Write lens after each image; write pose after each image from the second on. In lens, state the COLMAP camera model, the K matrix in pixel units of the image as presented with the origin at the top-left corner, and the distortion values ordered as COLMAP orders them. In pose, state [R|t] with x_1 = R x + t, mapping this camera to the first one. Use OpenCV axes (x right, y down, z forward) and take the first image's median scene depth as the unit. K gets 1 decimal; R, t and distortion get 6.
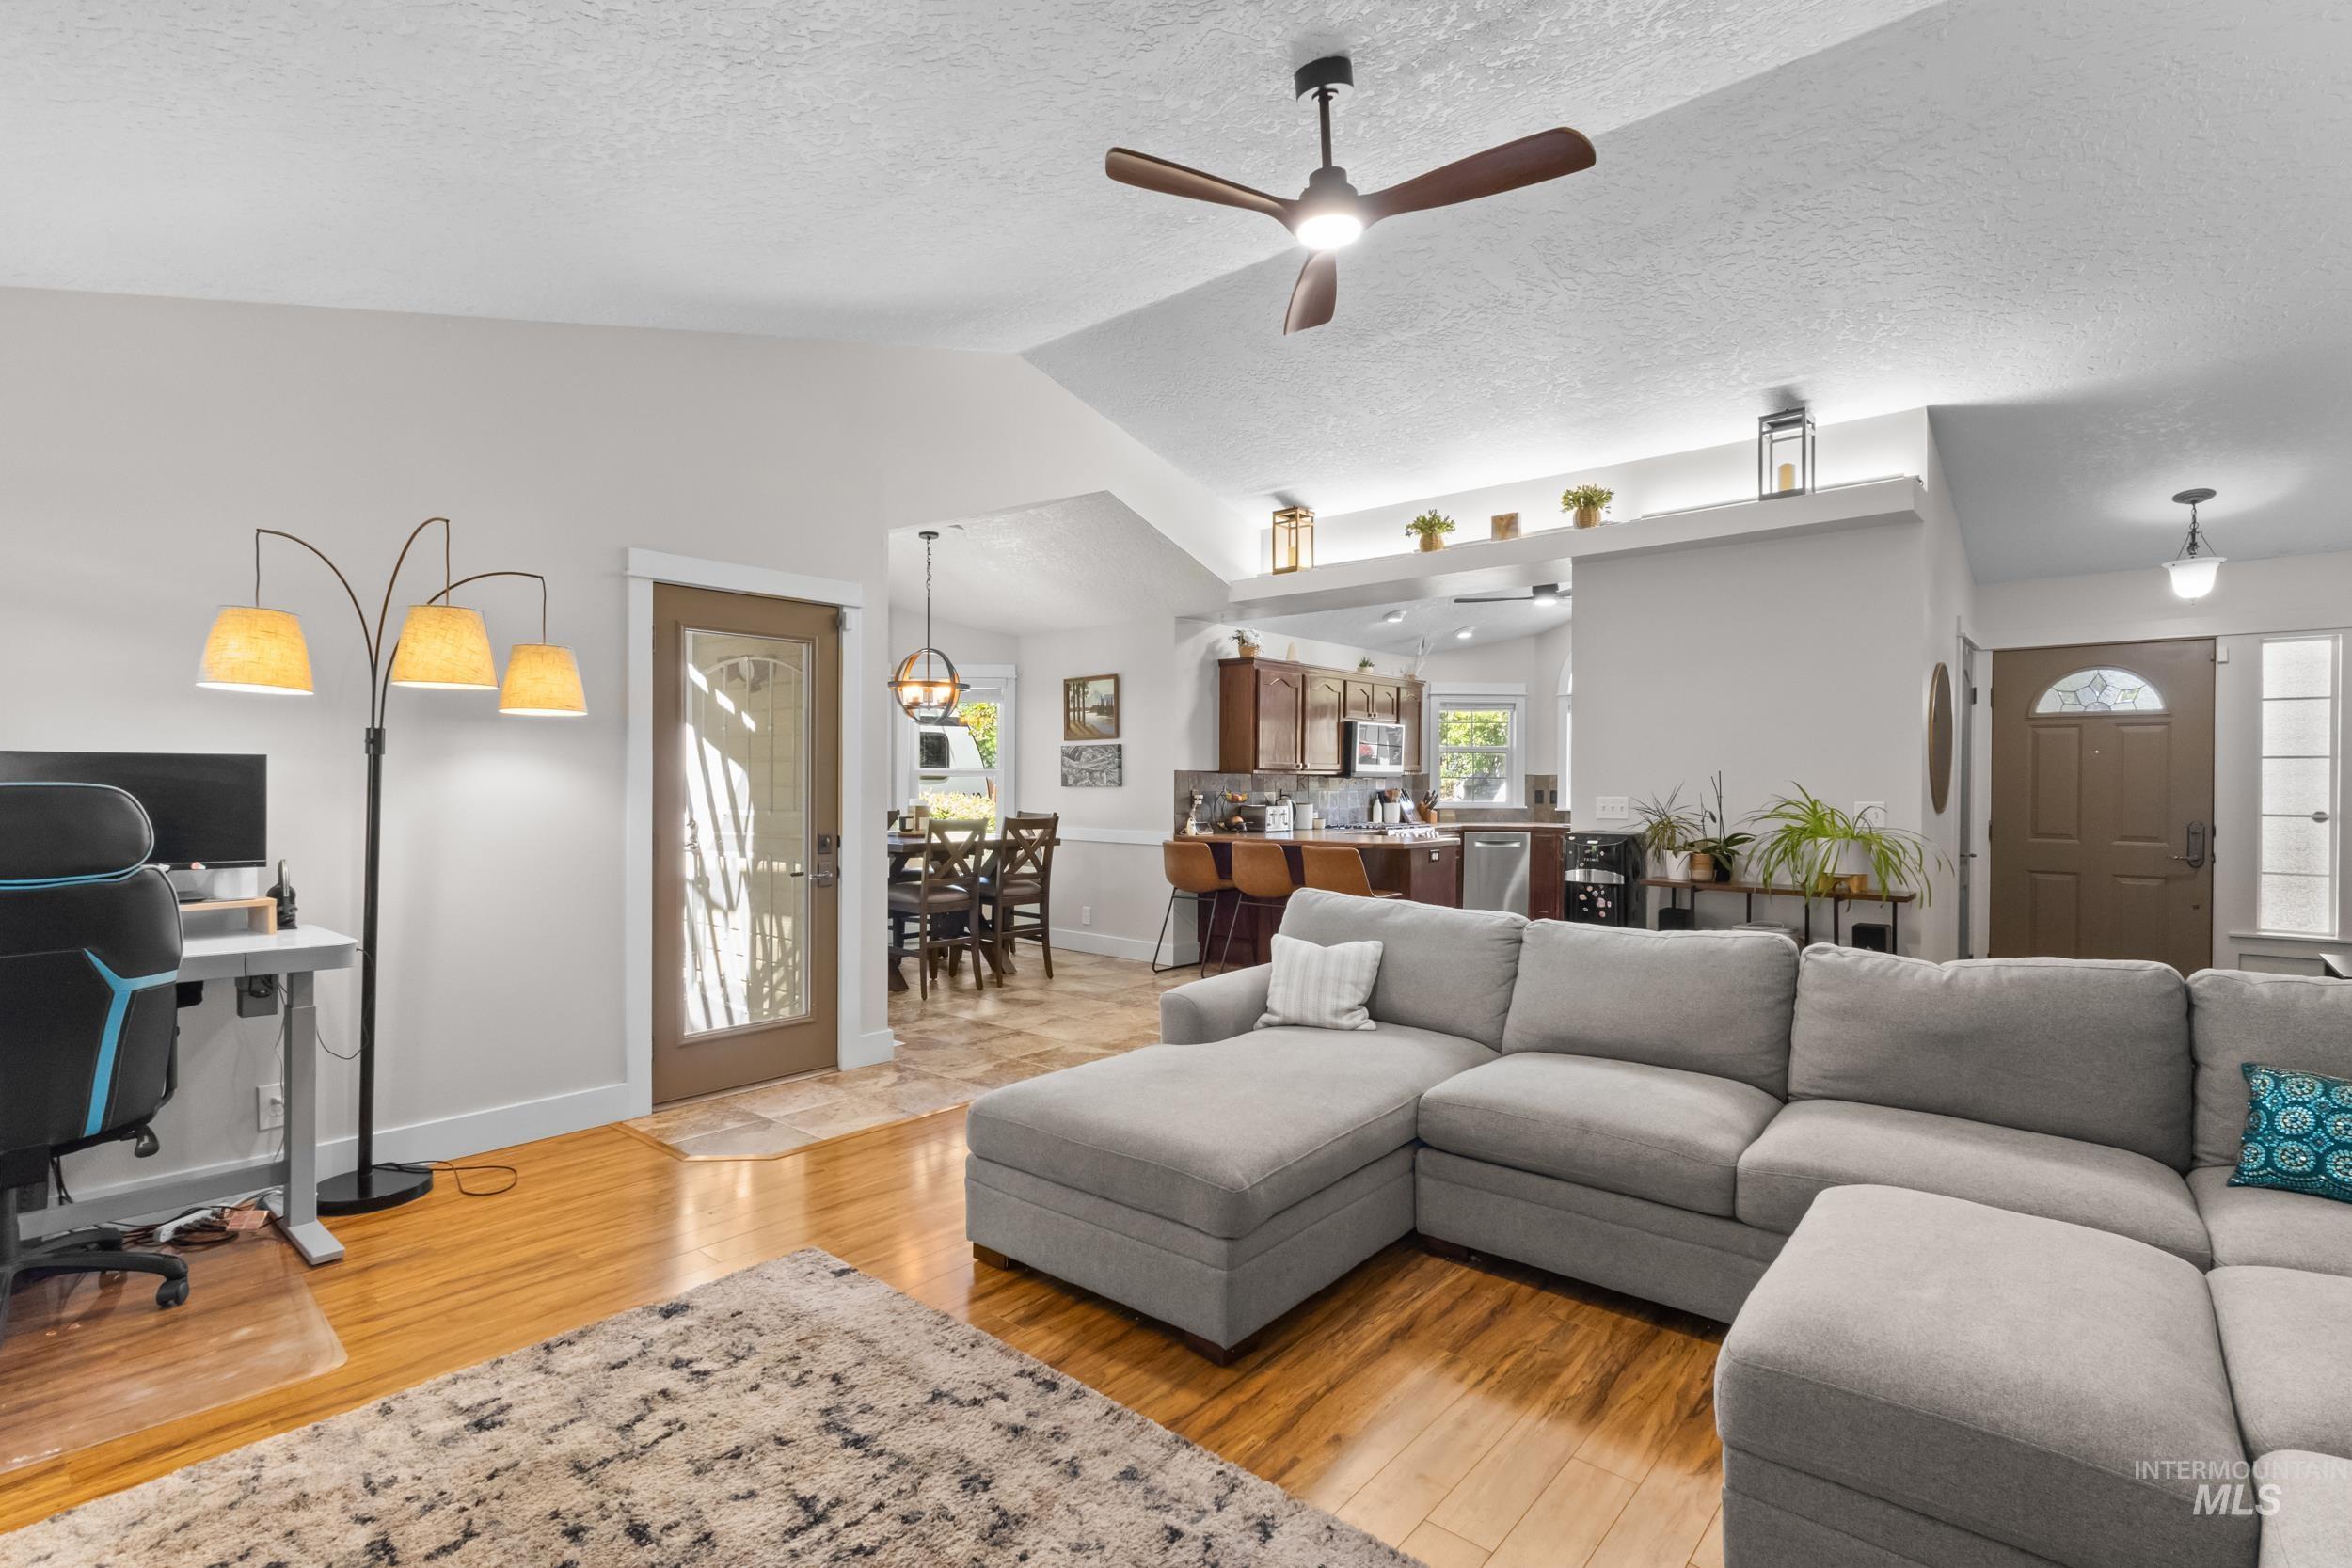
lens RADIAL K [[1095.6, 0, 1163.9], [0, 1095.6, 786.4], [0, 0, 1]] dist [0.002370, 0.002593]
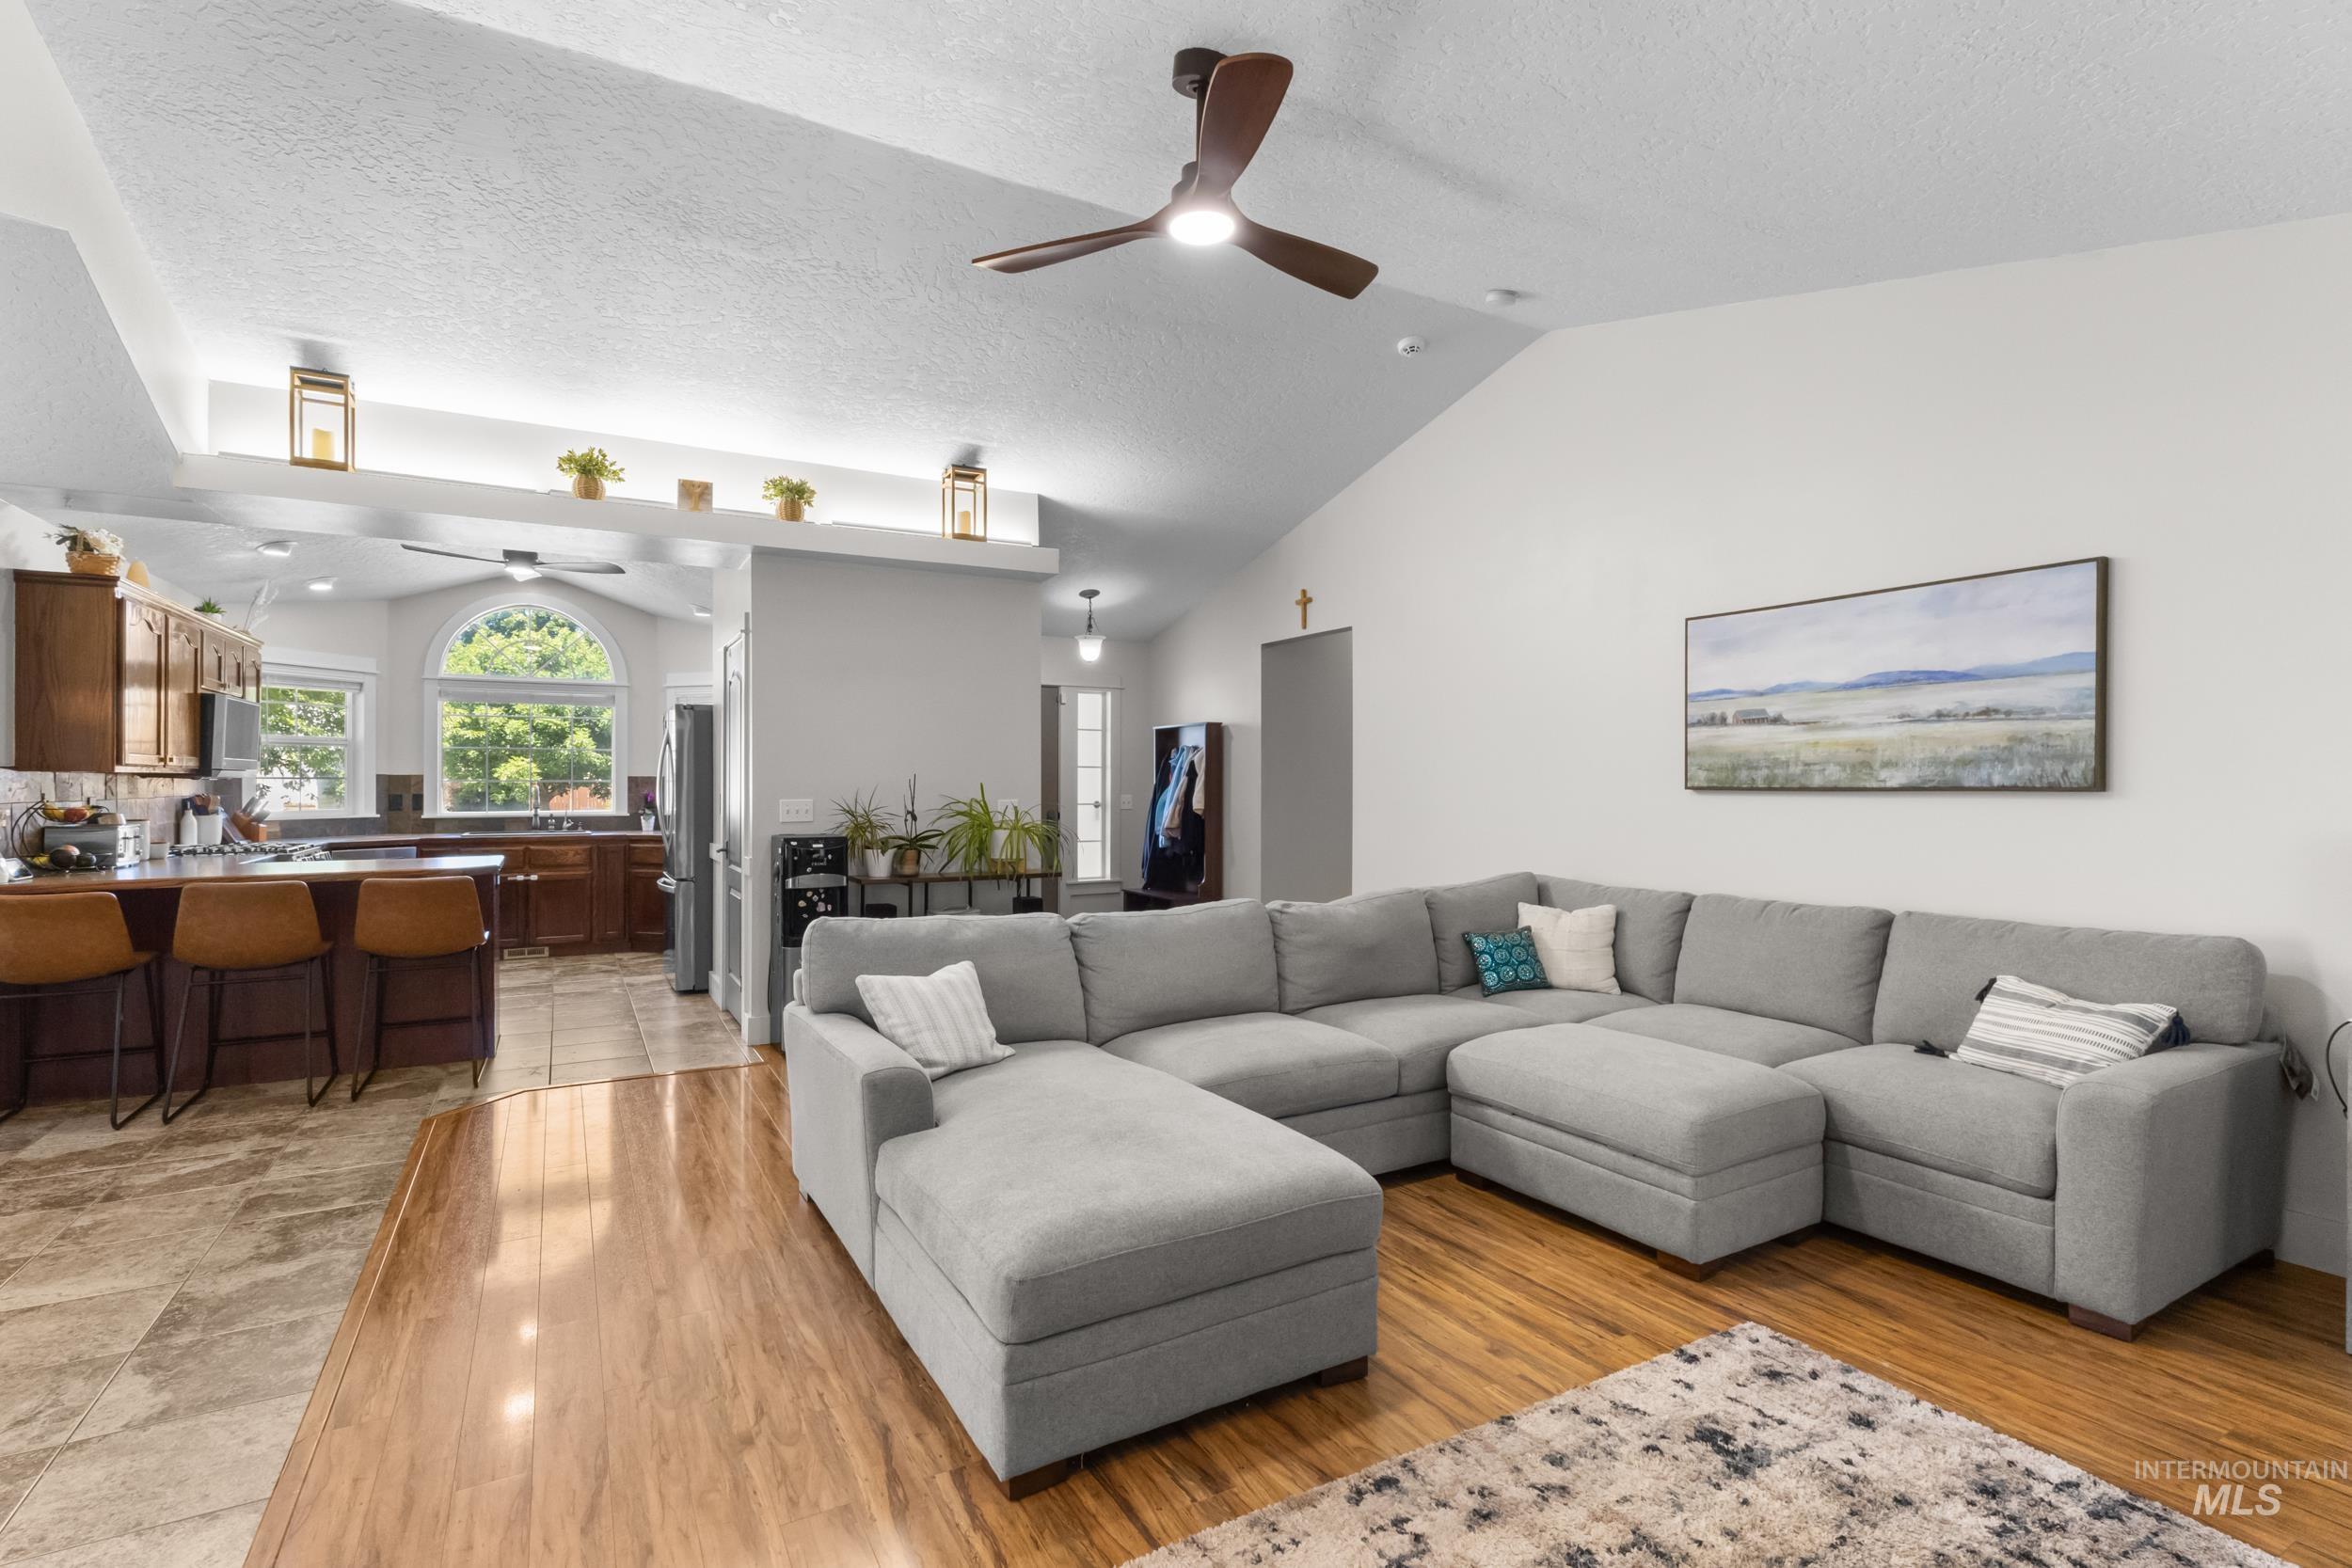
lens RADIAL K [[1095.6, 0, 1167.1], [0, 1095.6, 783.3], [0, 0, 1]] dist [0.002370, 0.002593]
pose [[0.335996, -0.002261, 0.941861, -0.324386], [0.005103, 0.999987, 0.000580, -0.002957], [-0.941850, 0.004612, 0.336003, 0.287708]]
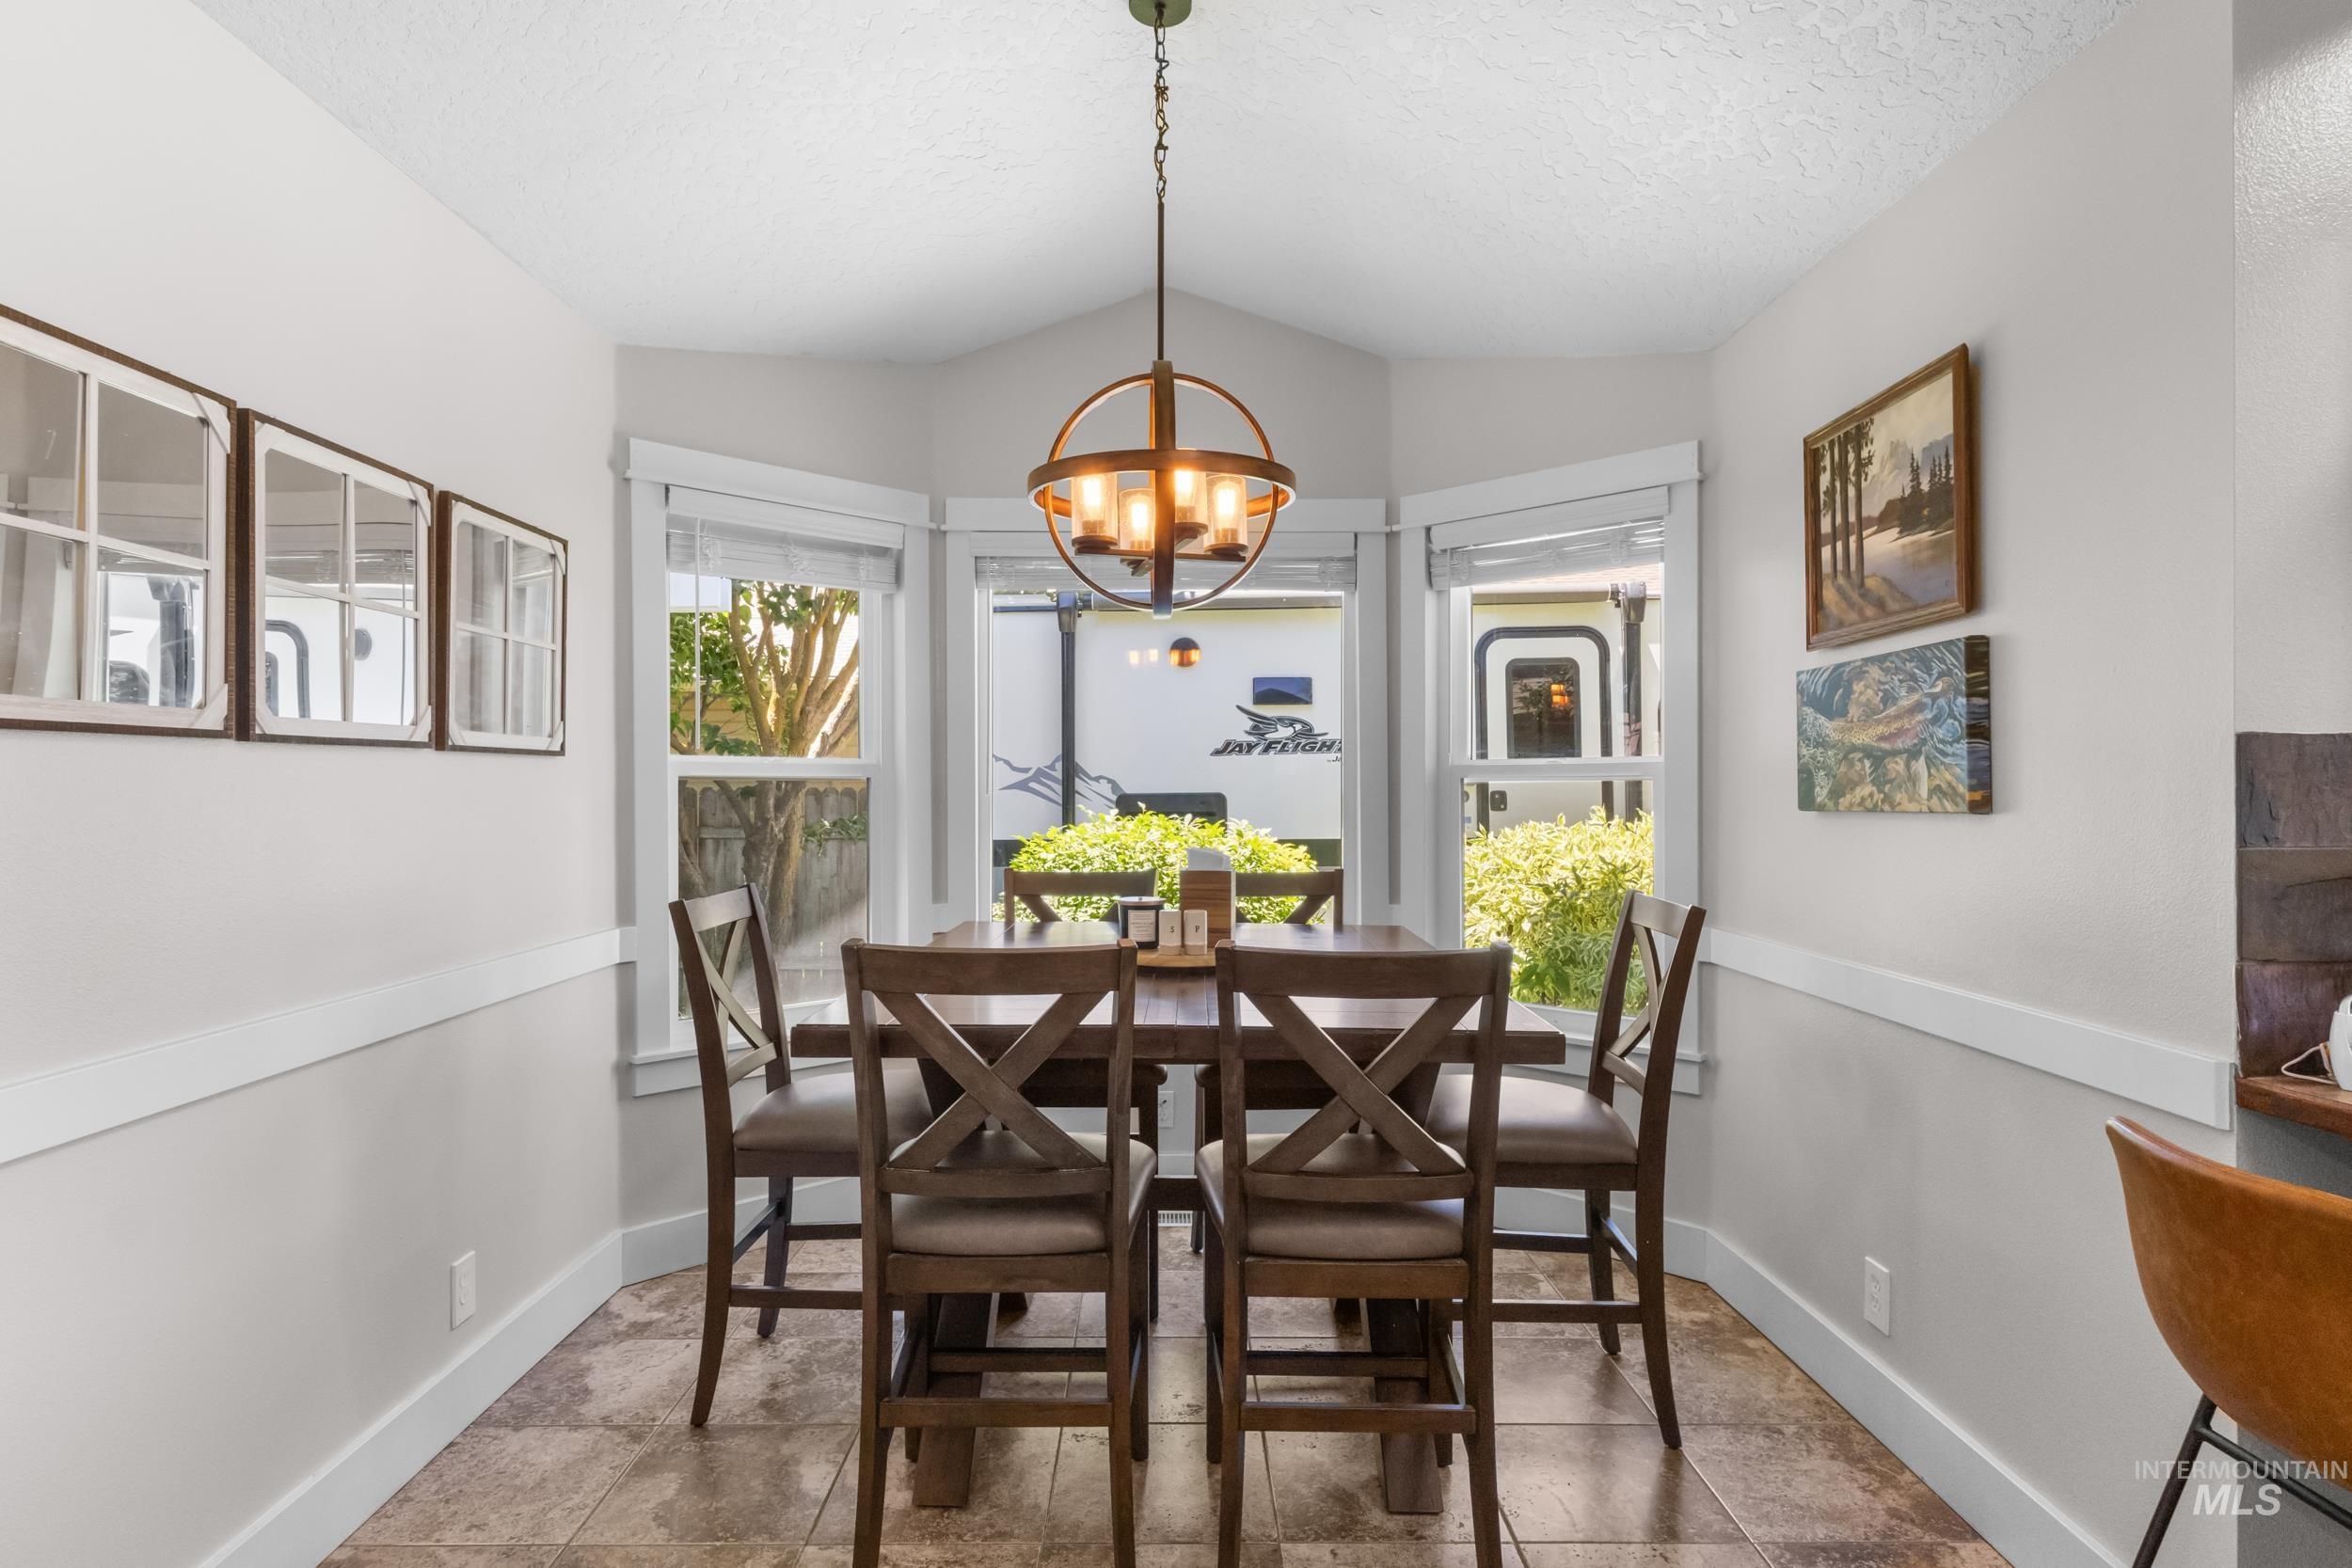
lens RADIAL K [[1276.2, 0, 1160.6], [0, 1276.2, 784.2], [0, 0, 1]] dist [0.000230, 0.003118]
pose [[0.656335, -0.008856, -0.754417, 0.059506], [0.000600, 0.999937, -0.011216, -0.003708], [0.754469, 0.006909, 0.656299, 0.777613]]
